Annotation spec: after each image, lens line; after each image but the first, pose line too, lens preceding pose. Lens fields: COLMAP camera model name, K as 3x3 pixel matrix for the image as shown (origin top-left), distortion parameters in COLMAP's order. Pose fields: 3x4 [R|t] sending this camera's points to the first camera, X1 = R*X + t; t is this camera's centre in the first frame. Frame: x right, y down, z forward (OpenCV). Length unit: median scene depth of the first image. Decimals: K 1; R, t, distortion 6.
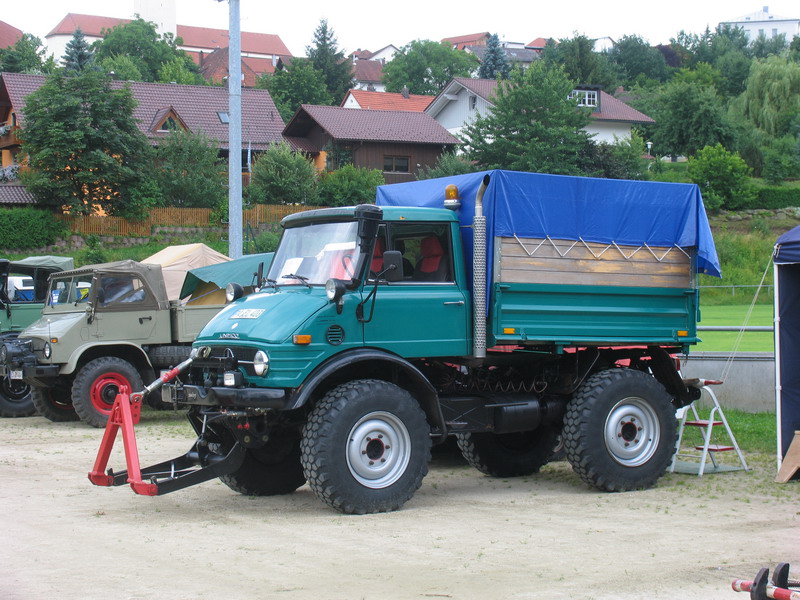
lens RADIAL K [[1674.1, 0, 400.0], [0, 1674.1, 300.0], [0, 0, 1]] dist [0.003322, 0.378117]
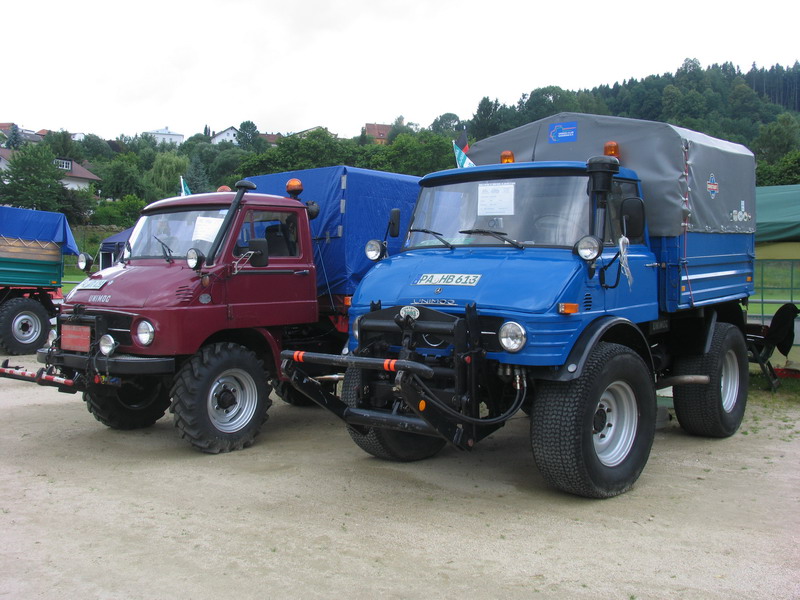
lens RADIAL K [[845.5, 0, 400.0], [0, 845.5, 300.0], [0, 0, 1]] dist [-0.058229, 0.064104]
pose [[0.883426, 0.024511, 0.467928, 0.006347], [-0.037541, 0.999123, 0.018539, 0.000667], [-0.467064, -0.033944, 0.883572, -0.017992]]
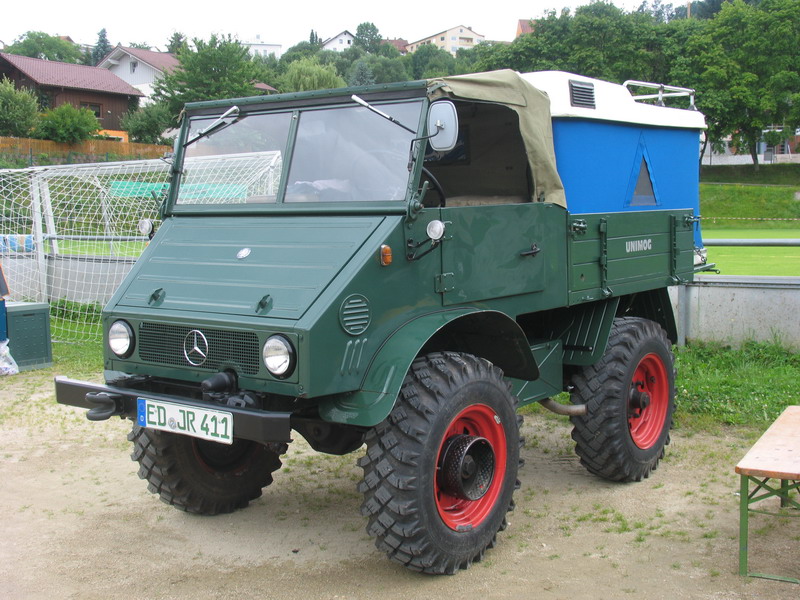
lens RADIAL K [[1044.4, 0, 400.0], [0, 1044.4, 300.0], [0, 0, 1]] dist [-0.011683, 0.018129]
pose [[0.919020, -0.018034, 0.393798, -0.082800], [-0.006844, 0.998073, 0.061679, 0.006482], [-0.394152, -0.059379, 0.917125, 0.192464]]
